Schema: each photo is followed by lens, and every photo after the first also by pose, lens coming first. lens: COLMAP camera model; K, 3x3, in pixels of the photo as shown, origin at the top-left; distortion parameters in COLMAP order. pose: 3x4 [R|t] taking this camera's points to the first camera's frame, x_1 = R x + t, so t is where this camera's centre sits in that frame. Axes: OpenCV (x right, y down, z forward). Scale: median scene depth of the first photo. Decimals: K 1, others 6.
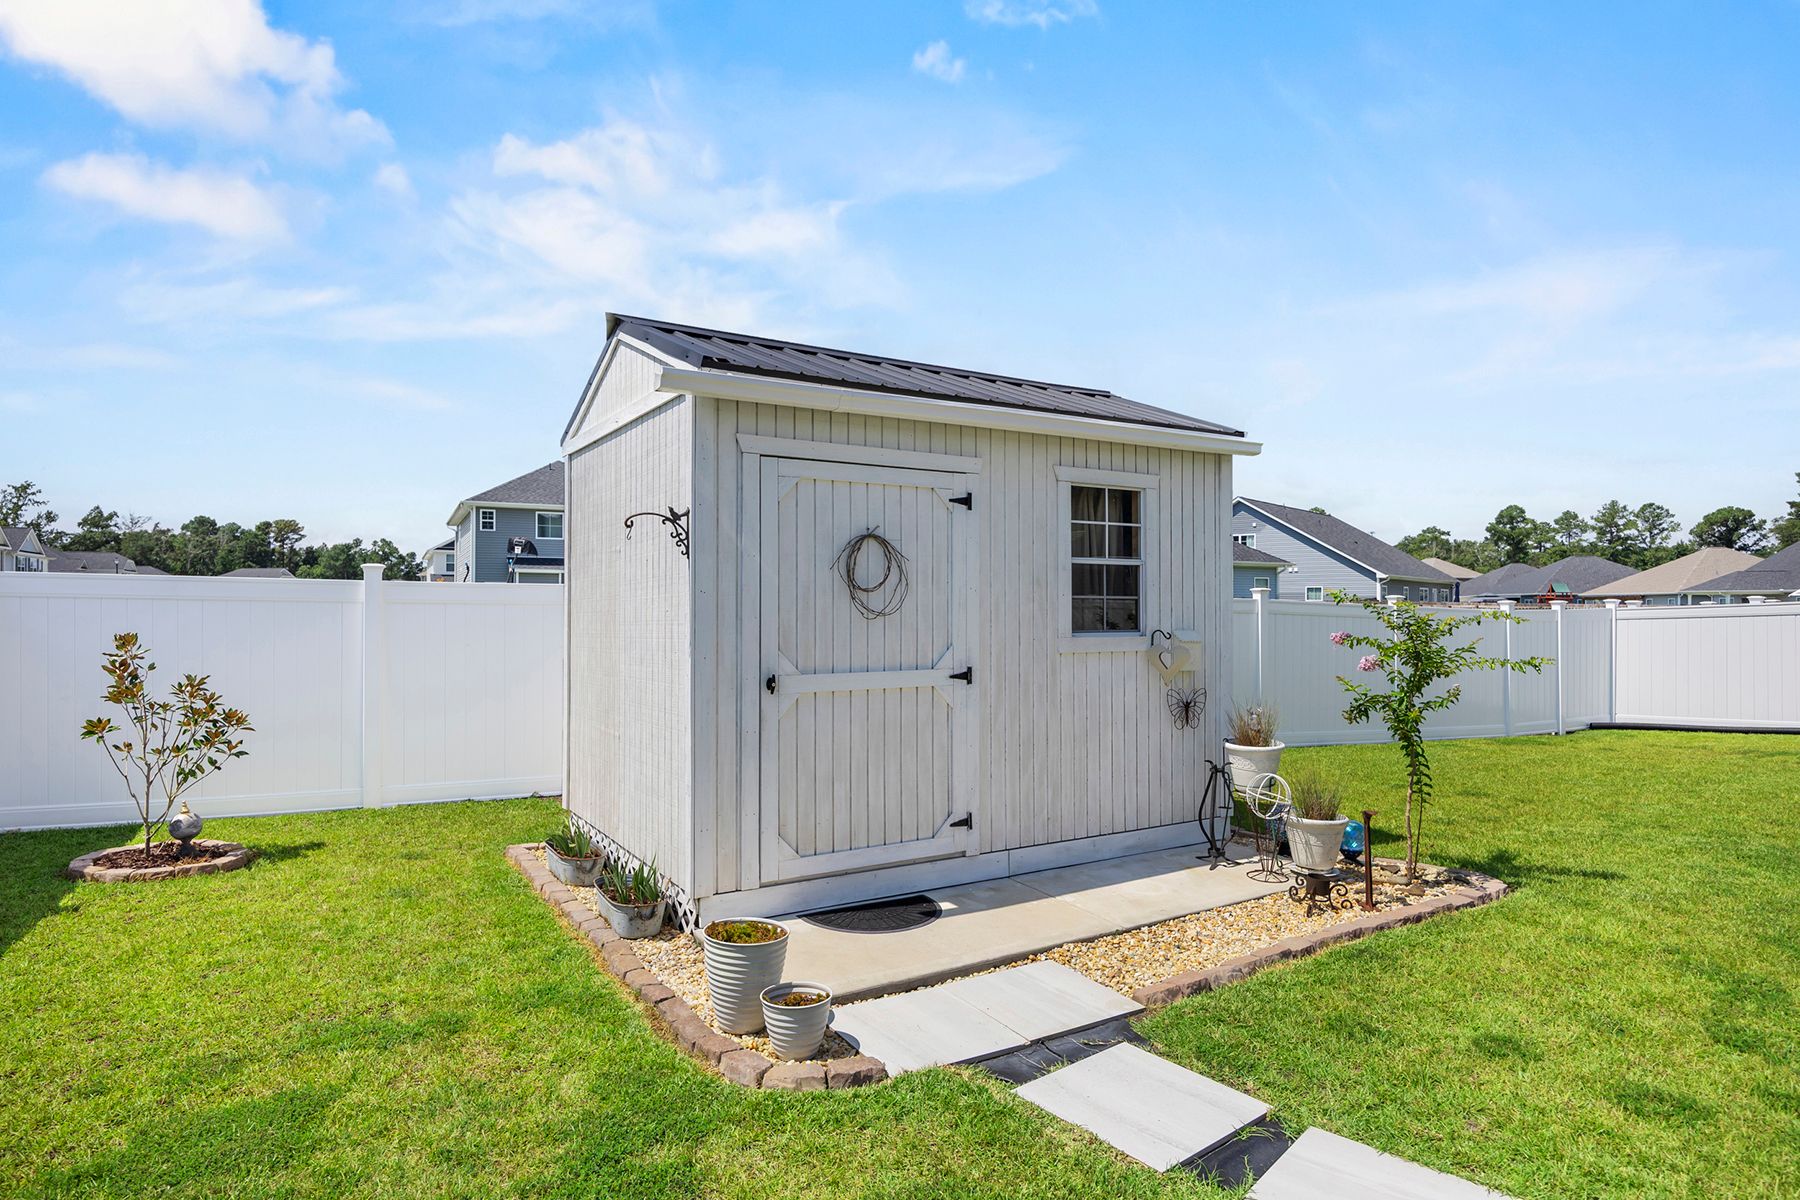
lens RADIAL K [[1014.3, 0, 900.9], [0, 1014.3, 603.0], [0, 0, 1]] dist [0.002995, 0.000145]
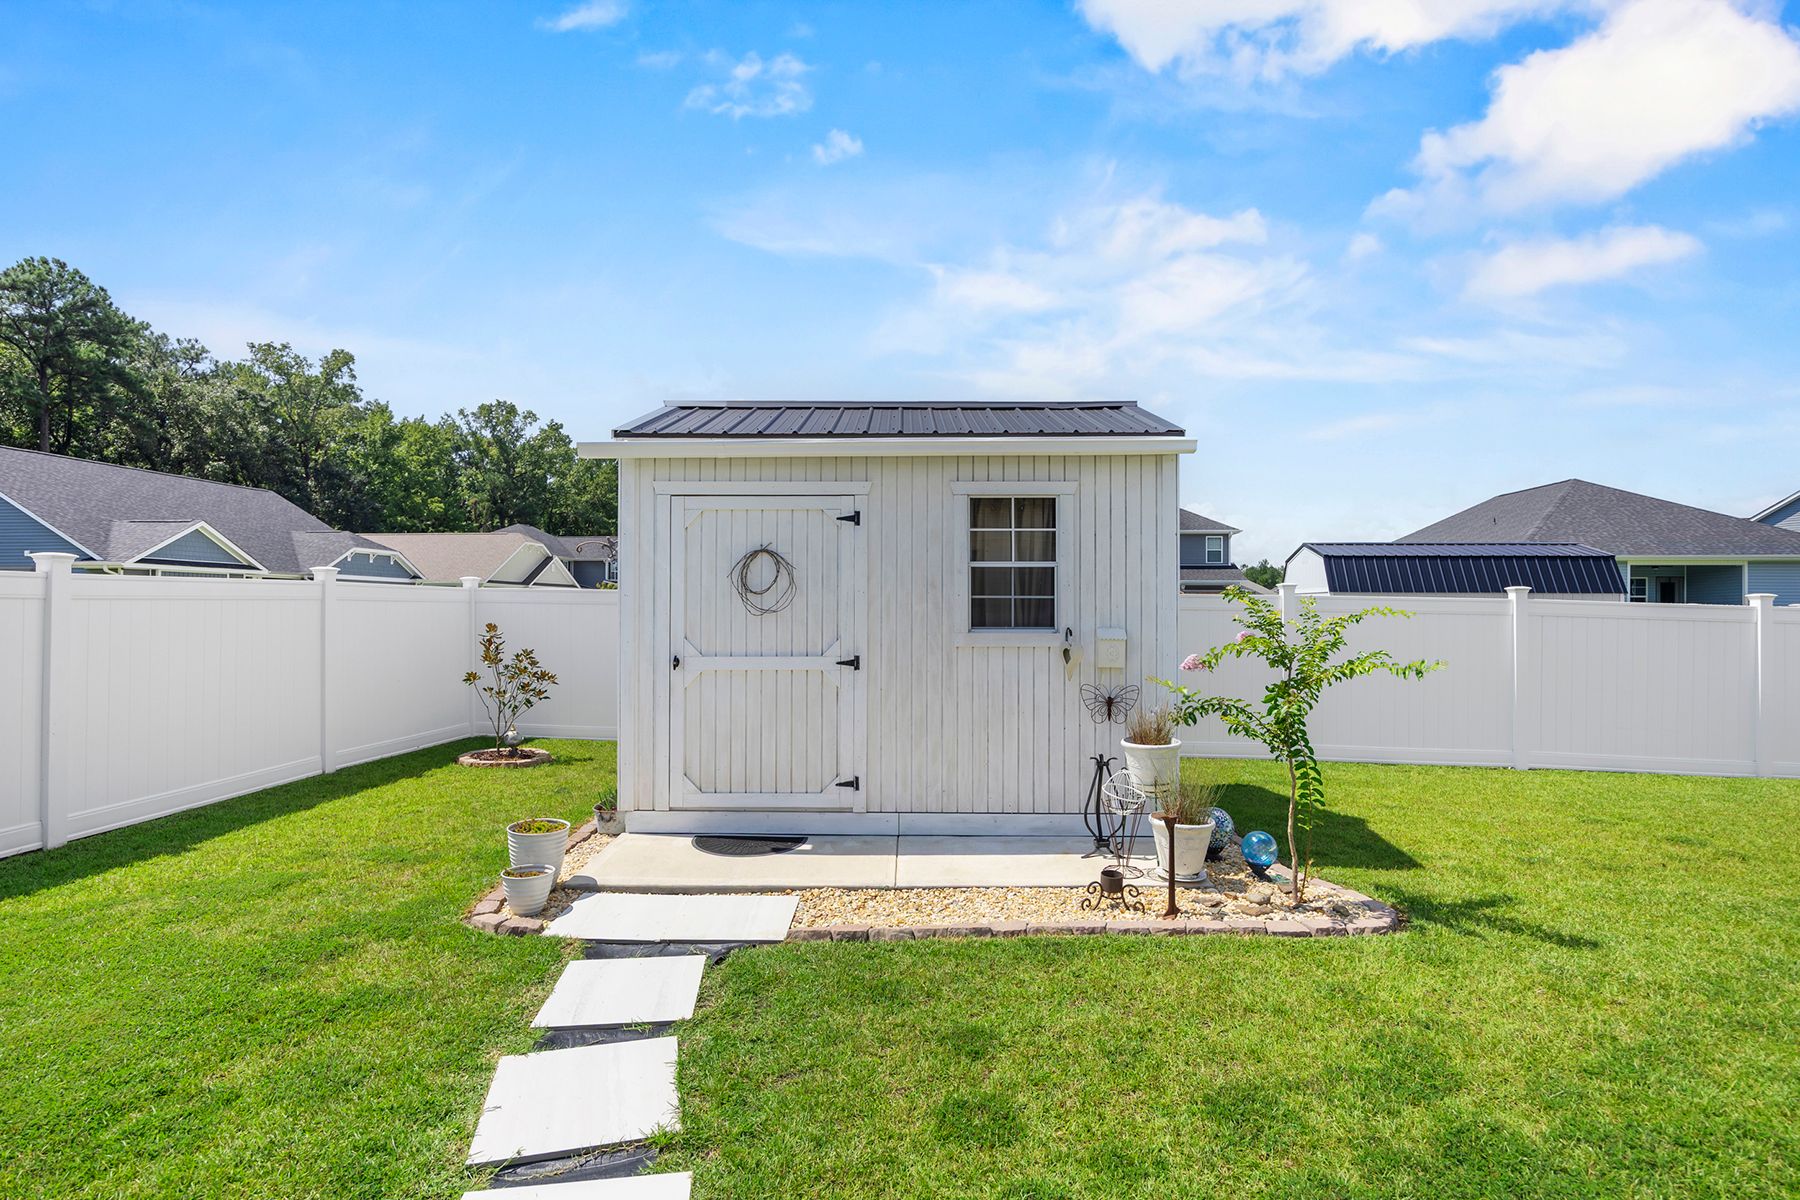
lens RADIAL K [[869.2, 0, 899.7], [0, 869.2, 606.4], [0, 0, 1]] dist [-0.004521, 0.000047]
pose [[0.843241, -0.002123, -0.537532, 0.644817], [0.001374, 0.999997, -0.001794, 0.006288], [0.537534, 0.000774, 0.843242, 0.151724]]
